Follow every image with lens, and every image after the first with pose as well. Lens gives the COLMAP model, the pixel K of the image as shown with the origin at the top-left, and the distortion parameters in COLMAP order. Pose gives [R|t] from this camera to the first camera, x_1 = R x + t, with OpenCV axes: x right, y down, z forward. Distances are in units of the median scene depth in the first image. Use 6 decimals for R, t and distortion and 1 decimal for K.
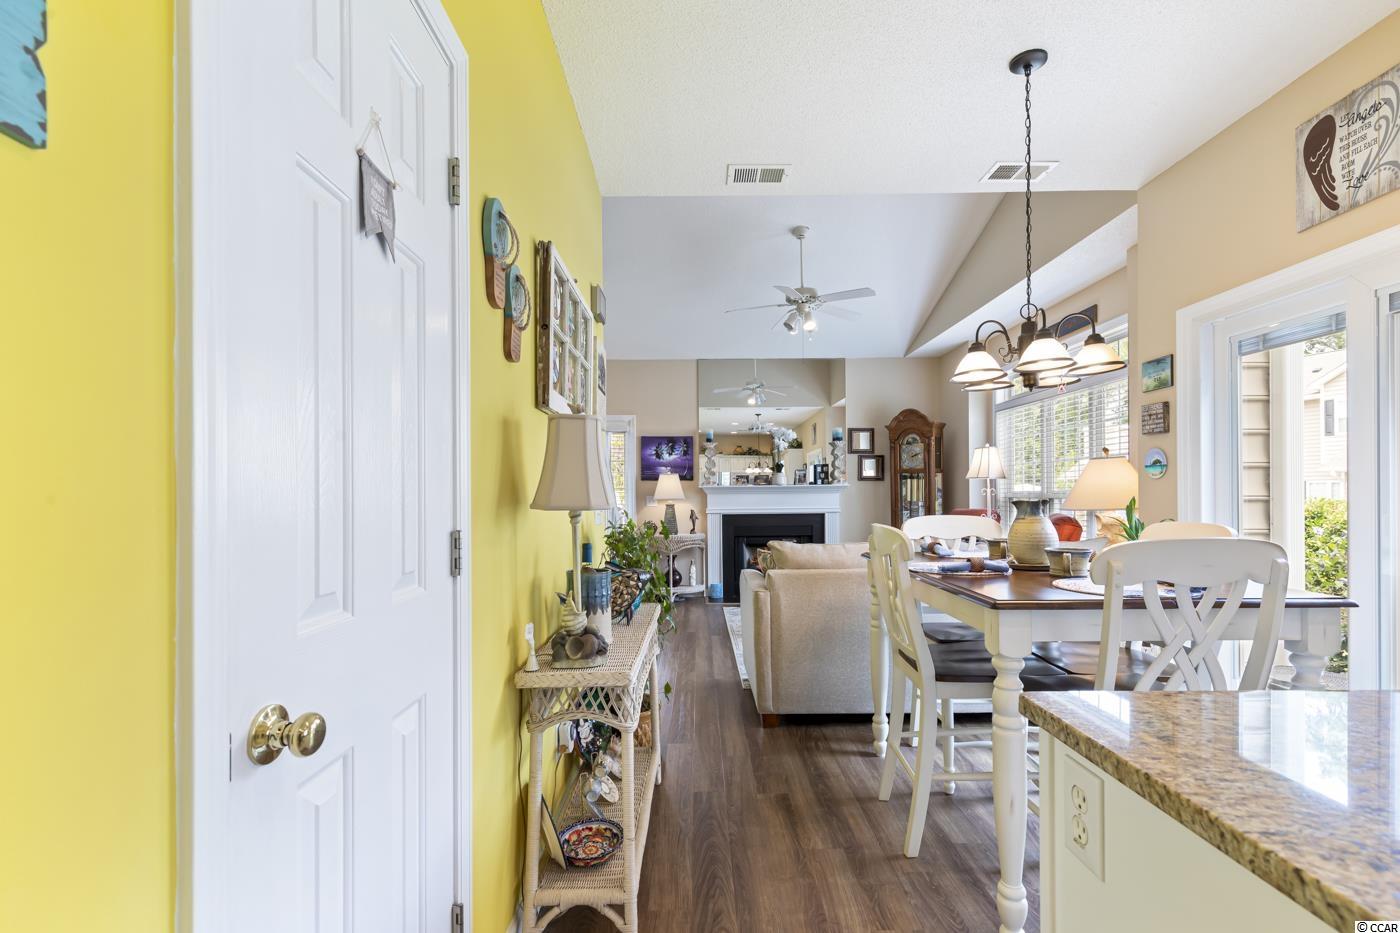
lens RADIAL K [[636.4, 0, 701.8], [0, 636.4, 493.3], [0, 0, 1]] dist [0.005514, -0.001301]
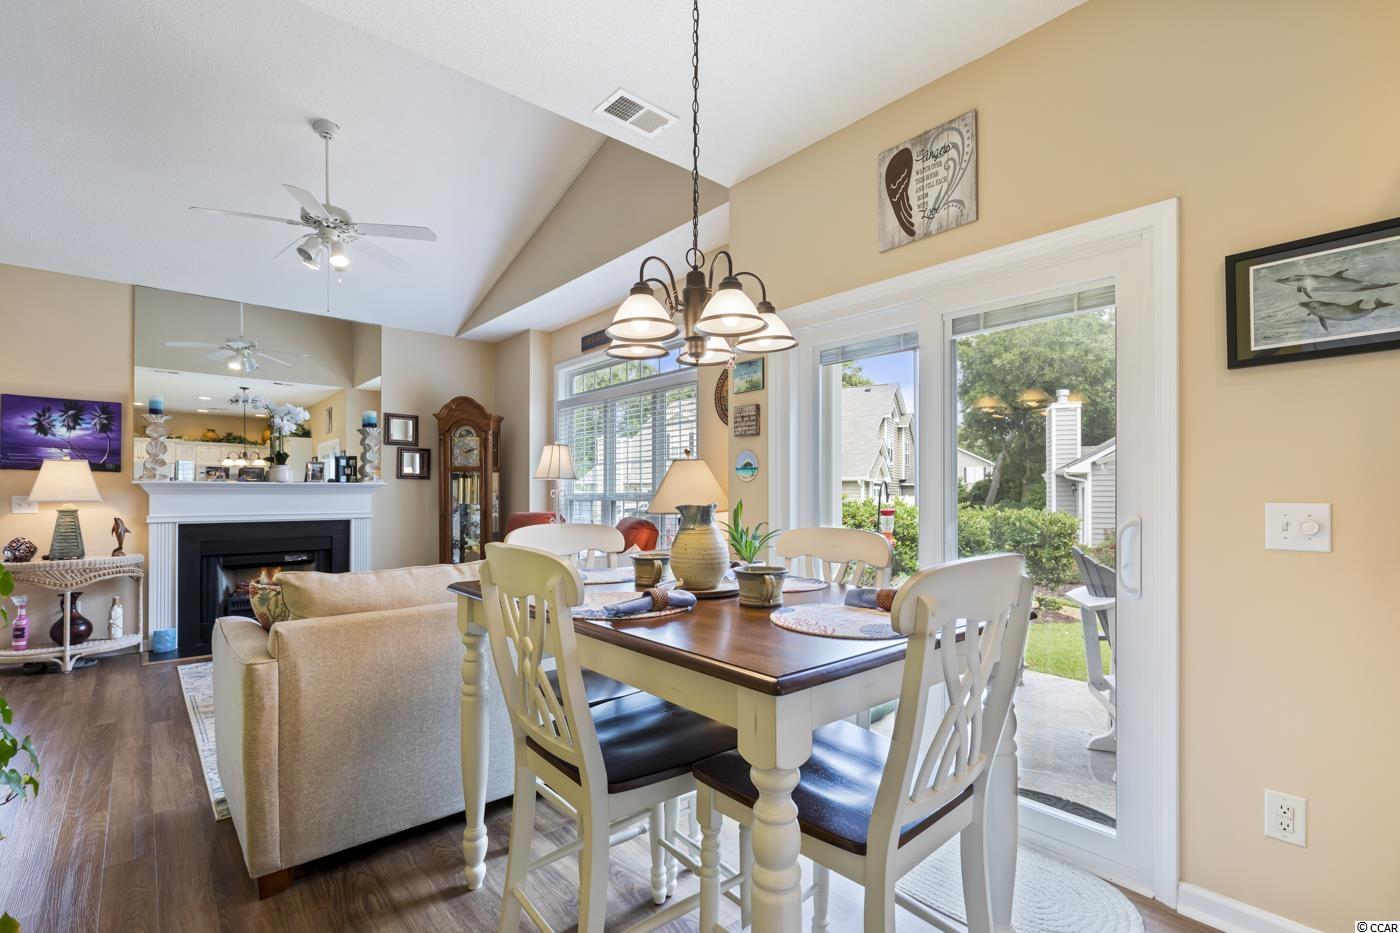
lens RADIAL K [[638.1, 0, 705.2], [0, 638.1, 489.2], [0, 0, 1]] dist [0.002481, 0.000143]
pose [[0.752813, 0.013446, 0.658097, 0.006477], [-0.007315, 0.999900, -0.012062, 0.000537], [-0.658194, 0.004266, 0.752836, 0.137237]]
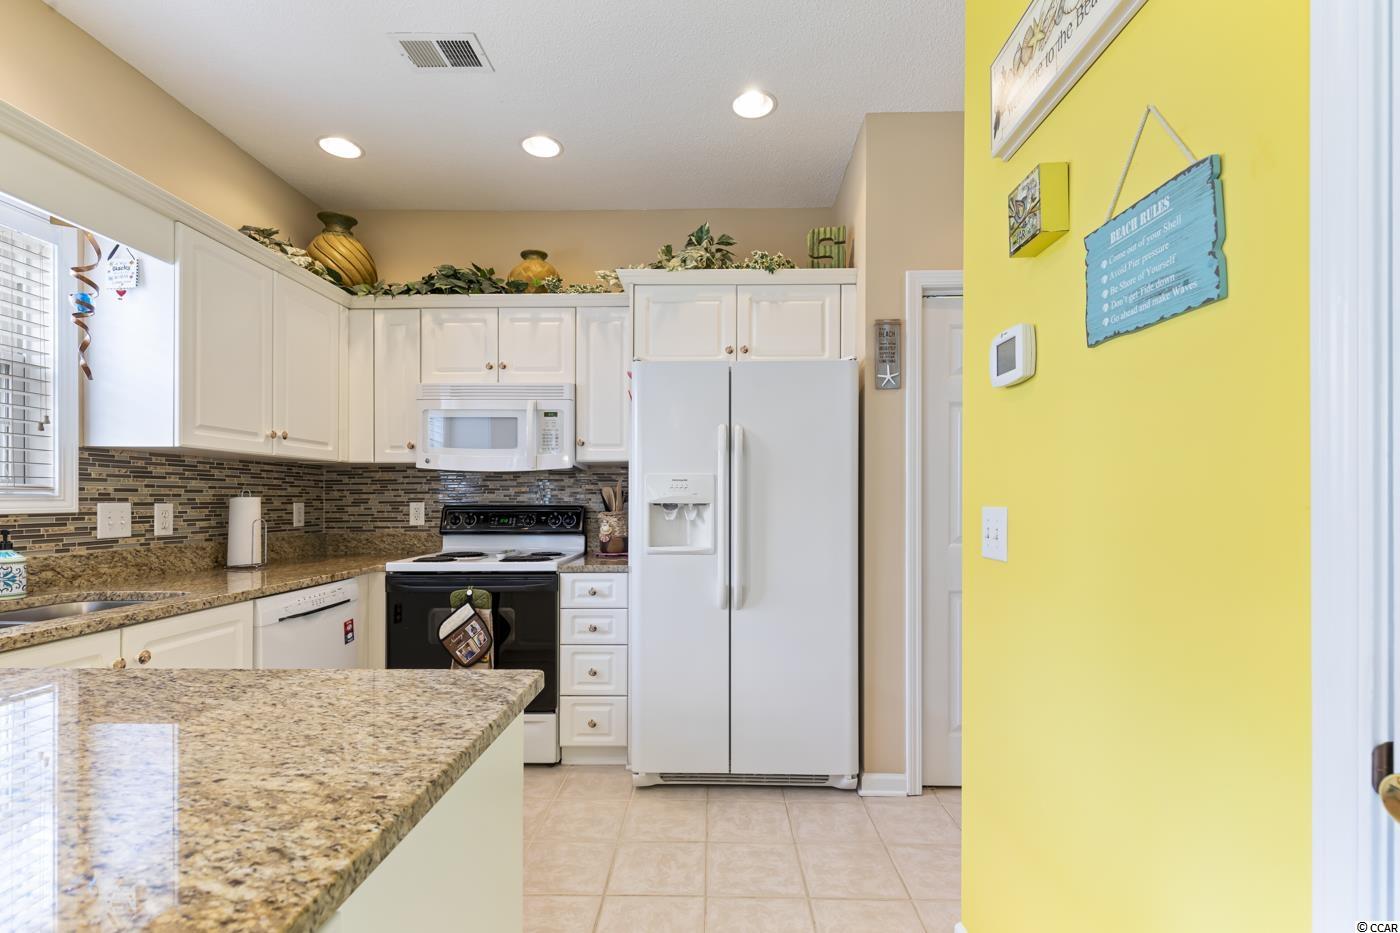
lens RADIAL K [[638.9, 0, 708.9], [0, 638.9, 501.0], [0, 0, 1]] dist [0.004702, -0.000505]
pose [[-0.999825, 0.006725, 0.017459, 0.022738], [0.006773, 0.999974, 0.002655, 0.000093], [-0.017441, 0.002773, -0.999844, 0.186685]]
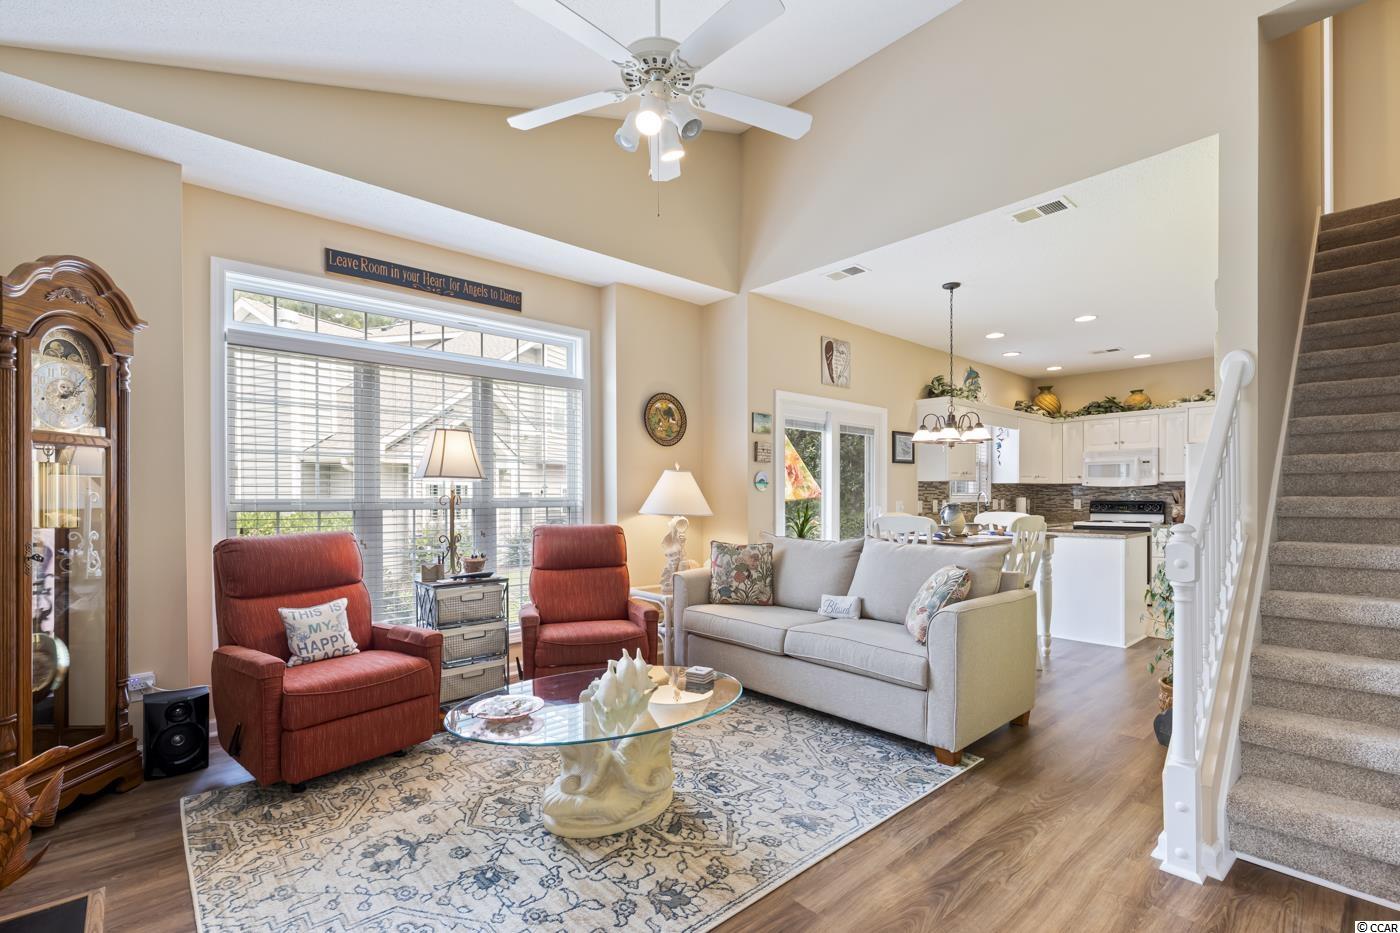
lens RADIAL K [[639.6, 0, 702.0], [0, 639.6, 499.0], [0, 0, 1]] dist [0.006543, -0.001008]
pose [[-0.666345, 0.007995, 0.745600, -0.156498], [0.006535, 0.999967, -0.004883, 0.001380], [-0.745615, 0.001619, -0.666376, 0.979156]]
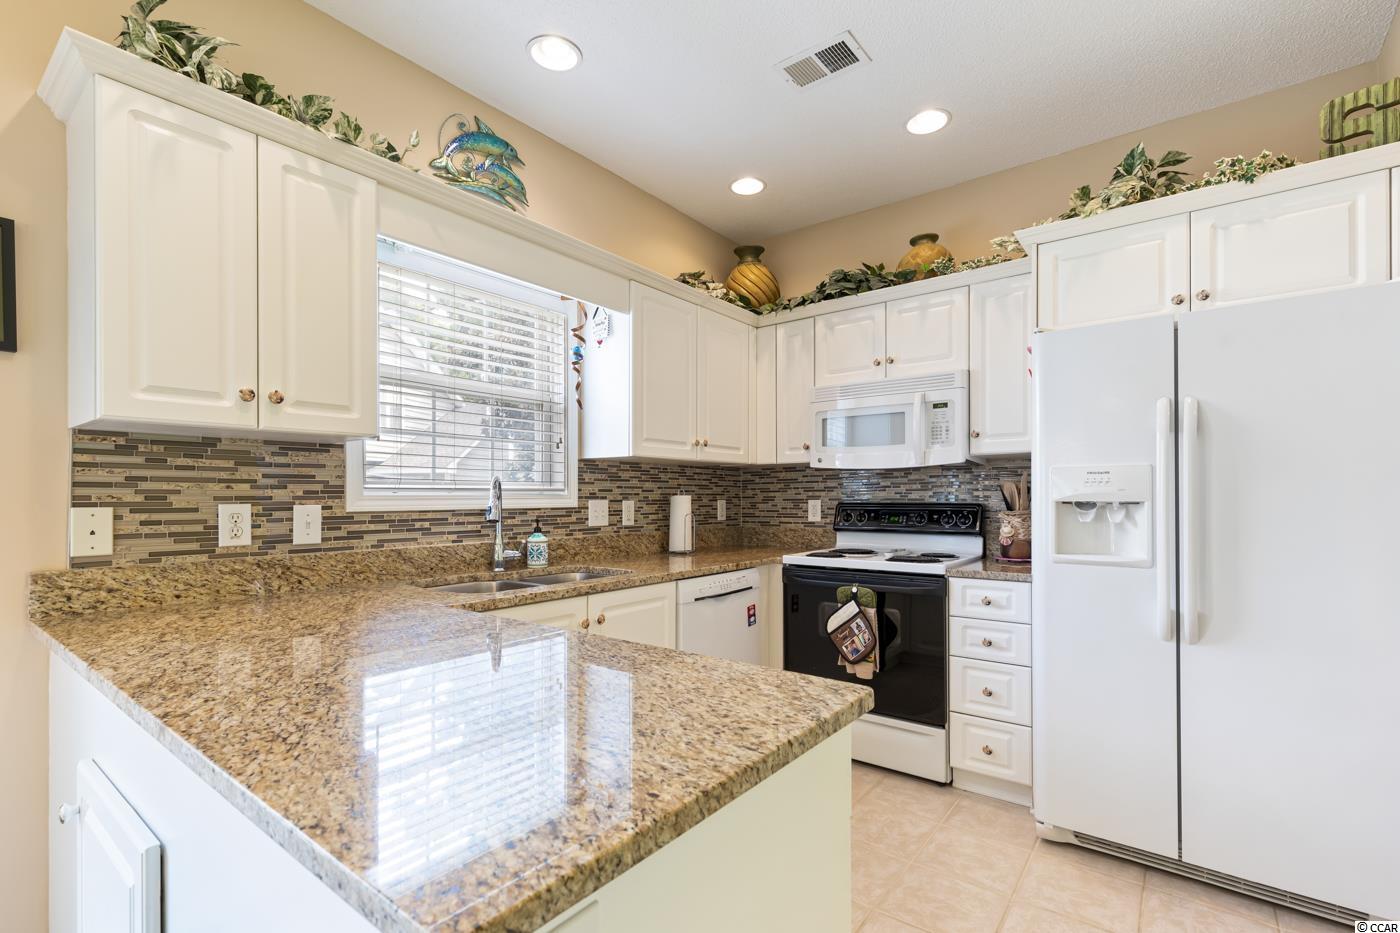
lens RADIAL K [[636.4, 0, 701.8], [0, 636.4, 493.3], [0, 0, 1]] dist [0.005514, -0.001301]
pose [[-0.789909, 0.012227, 0.613102, 0.010095], [0.007611, 0.999920, -0.010136, 0.000133], [-0.613177, -0.003340, -0.789938, 0.164750]]
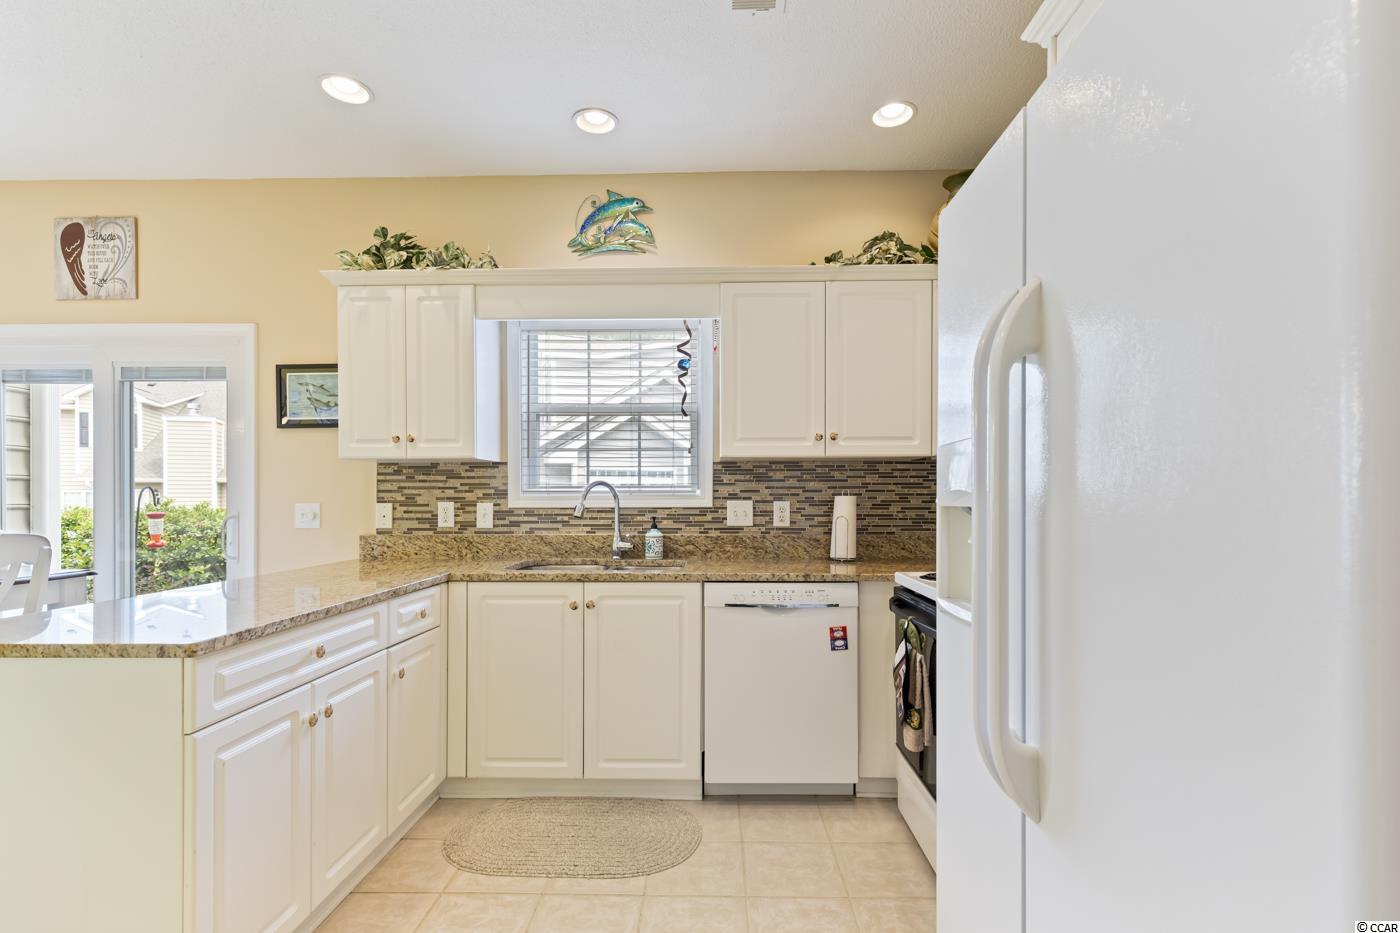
lens RADIAL K [[639.6, 0, 702.0], [0, 639.6, 499.0], [0, 0, 1]] dist [0.006543, -0.001008]
pose [[0.029020, 0.004301, 0.999570, -0.113828], [0.001700, 0.999989, -0.004352, 0.000656], [-0.999577, 0.001825, 0.029012, -0.118681]]
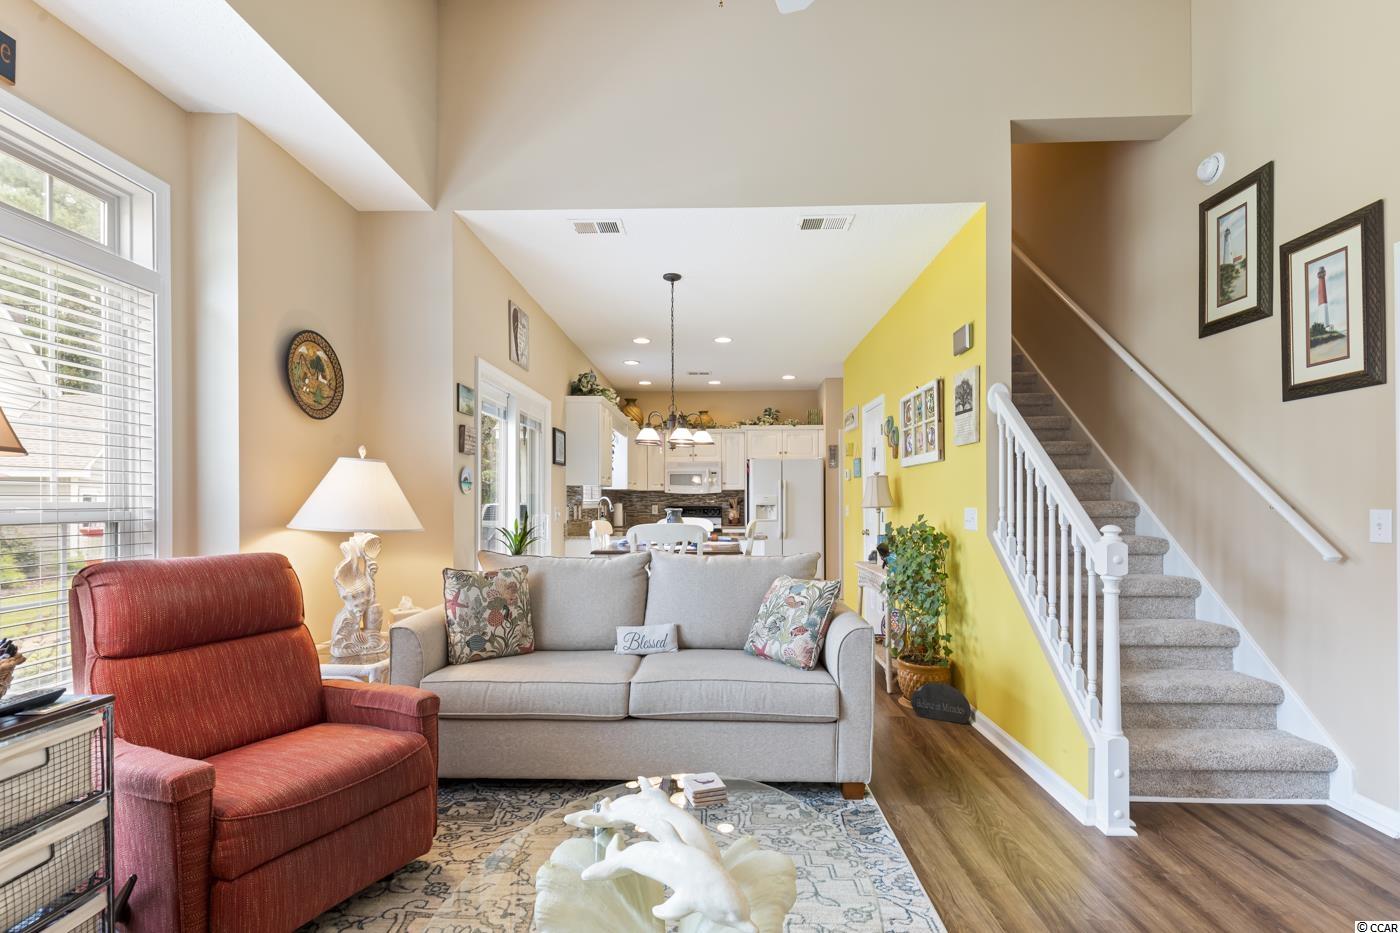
lens RADIAL K [[639.6, 0, 702.0], [0, 639.6, 499.0], [0, 0, 1]] dist [0.006543, -0.001008]
pose [[-0.999412, 0.011138, 0.032426, 0.122491], [0.010884, 0.999909, -0.008016, -0.000308], [-0.032512, -0.007658, -0.999442, 0.962043]]
